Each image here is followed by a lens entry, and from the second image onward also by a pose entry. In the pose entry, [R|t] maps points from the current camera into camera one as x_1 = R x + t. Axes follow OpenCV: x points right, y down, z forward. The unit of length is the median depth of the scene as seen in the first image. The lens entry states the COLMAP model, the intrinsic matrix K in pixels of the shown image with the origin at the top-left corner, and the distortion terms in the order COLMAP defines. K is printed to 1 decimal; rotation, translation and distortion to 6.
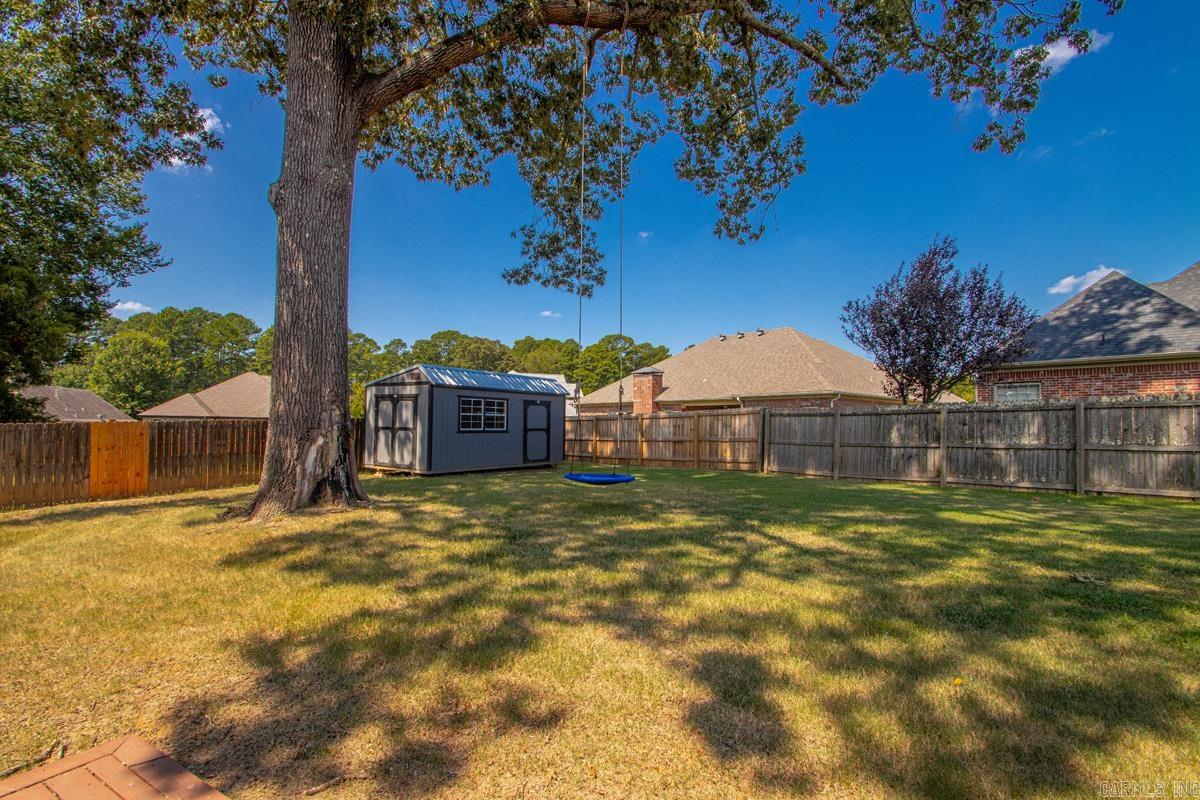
lens RADIAL K [[566.7, 0, 600.9], [0, 566.7, 392.7], [0, 0, 1]] dist [0.009101, -0.013449]
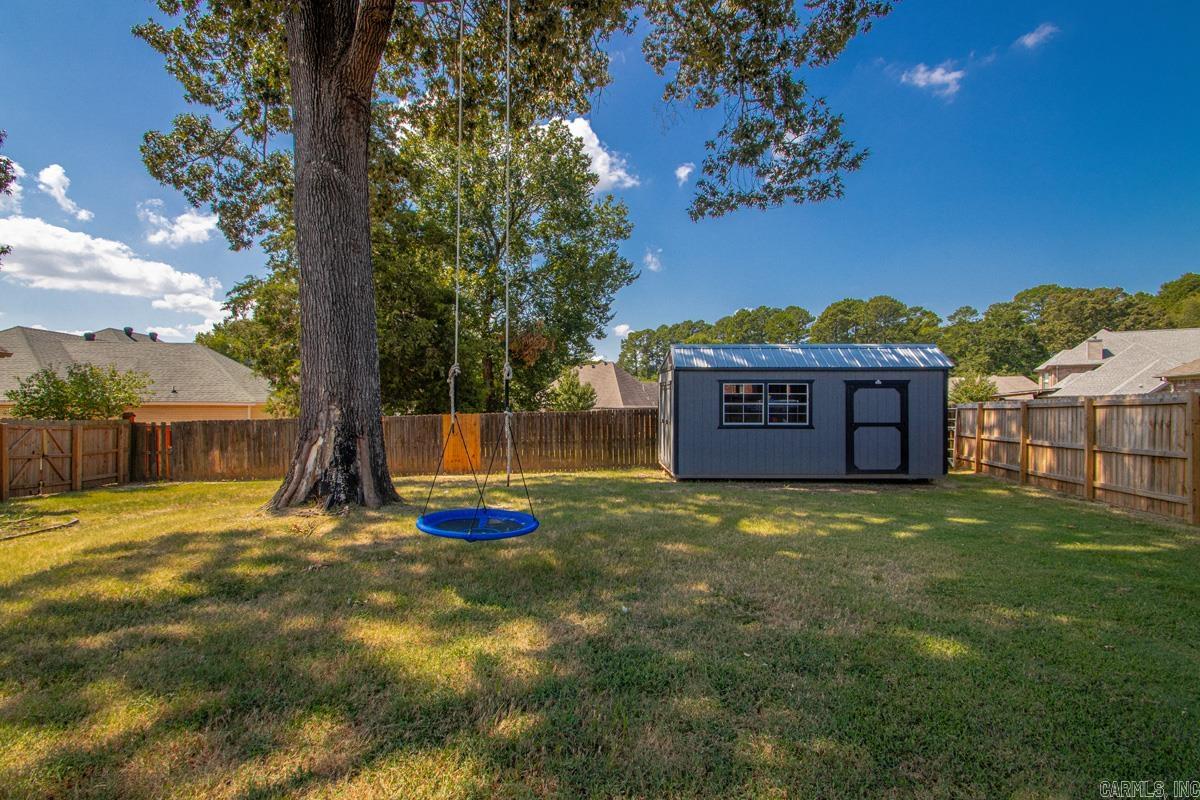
lens RADIAL K [[566.7, 0, 575.9], [0, 566.7, 400.1], [0, 0, 1]] dist [0.009101, -0.013449]
pose [[0.549065, -0.014138, -0.835660, 0.300589], [0.051138, 0.998552, 0.016706, 0.009471], [0.834214, -0.051906, 0.548992, 0.423014]]
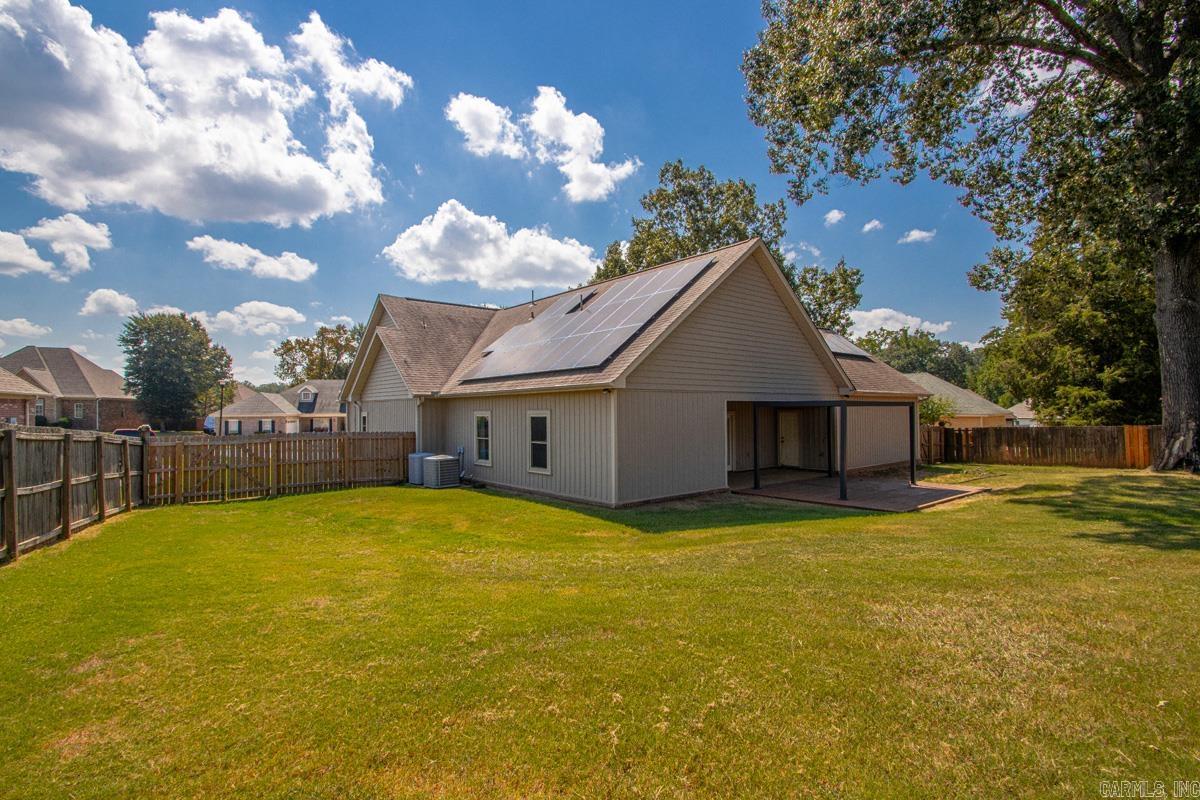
lens RADIAL K [[566.7, 0, 591.2], [0, 566.7, 383.9], [0, 0, 1]] dist [0.009101, -0.013449]
pose [[-0.347381, -0.055155, -0.936100, 1.027097], [0.059074, 0.994999, -0.080547, -0.032910], [0.935861, -0.083280, -0.342386, -0.108656]]
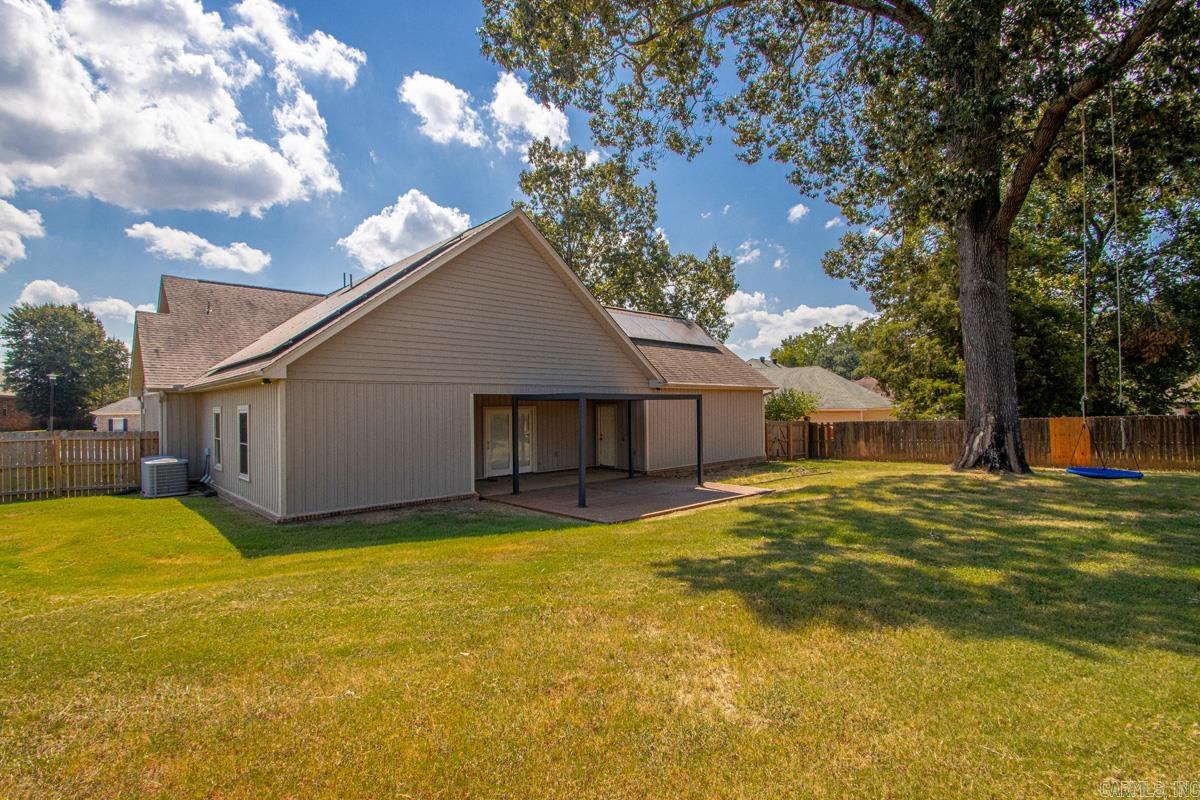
lens RADIAL K [[566.7, 0, 591.4], [0, 566.7, 403.8], [0, 0, 1]] dist [0.009101, -0.013449]
pose [[-0.286236, -0.013517, -0.958064, 0.807407], [0.065517, 0.997284, -0.033645, -0.015578], [0.955916, -0.072400, -0.284573, 0.171373]]
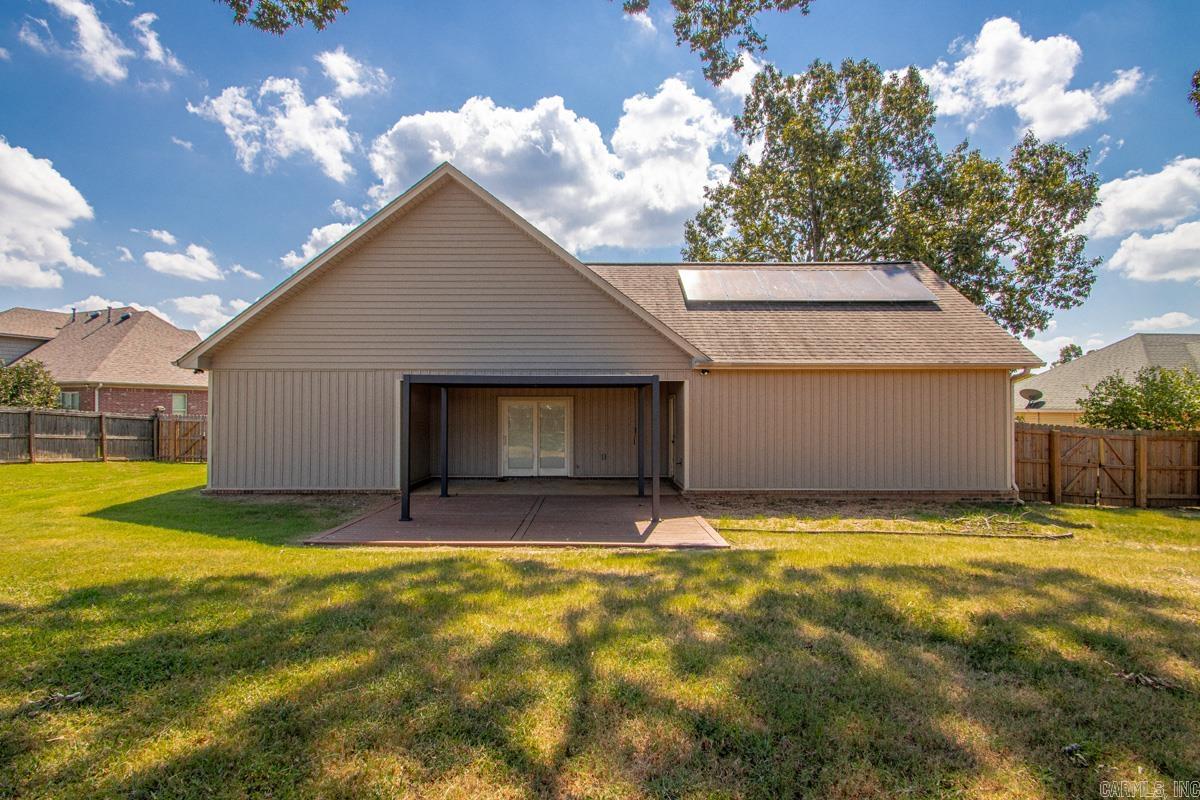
lens RADIAL K [[566.7, 0, 603.7], [0, 566.7, 397.1], [0, 0, 1]] dist [0.009101, -0.013449]
pose [[-0.863605, -0.023583, -0.503618, 0.199981], [0.018214, 0.996794, -0.077911, 0.017598], [0.503841, -0.076457, -0.860406, 0.563161]]
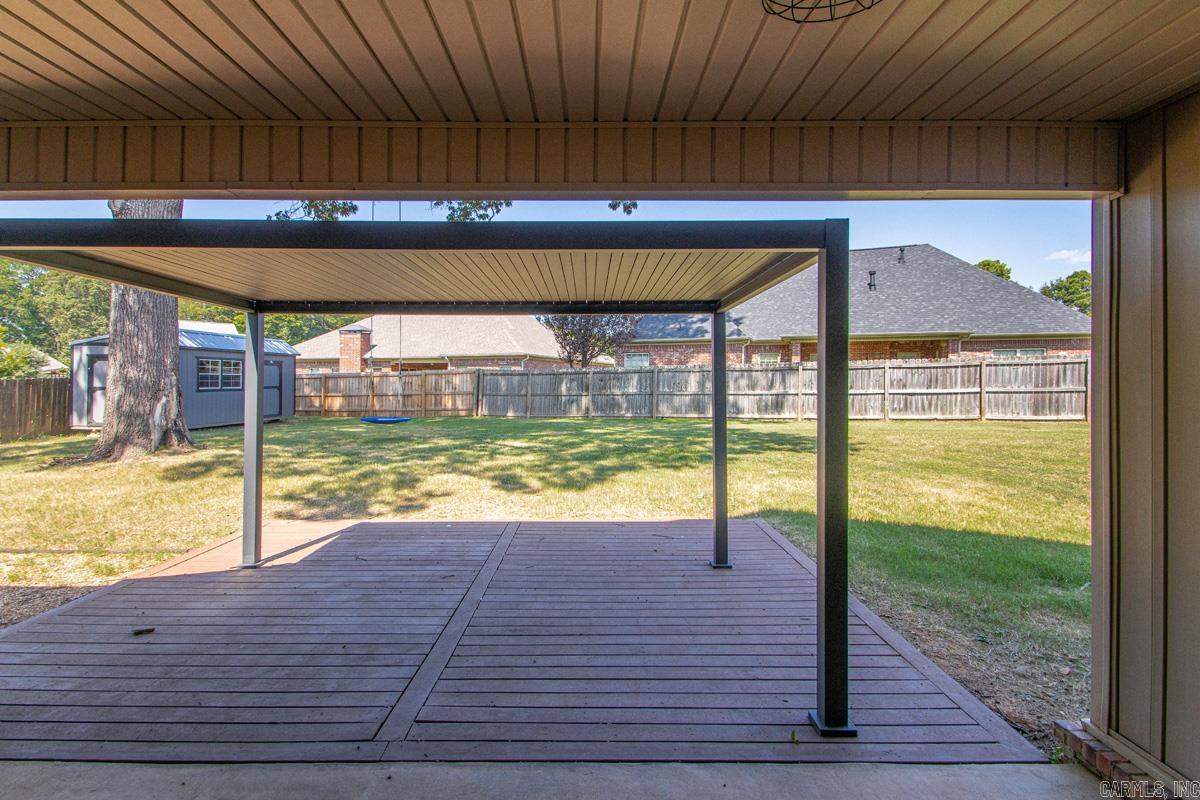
lens RADIAL K [[566.7, 0, 612.8], [0, 566.7, 375.1], [0, 0, 1]] dist [0.009101, -0.013449]
pose [[0.849373, -0.004141, 0.527777, -0.156428], [-0.022975, 0.998731, 0.044812, -0.026621], [-0.527293, -0.050188, 0.848200, -0.320336]]
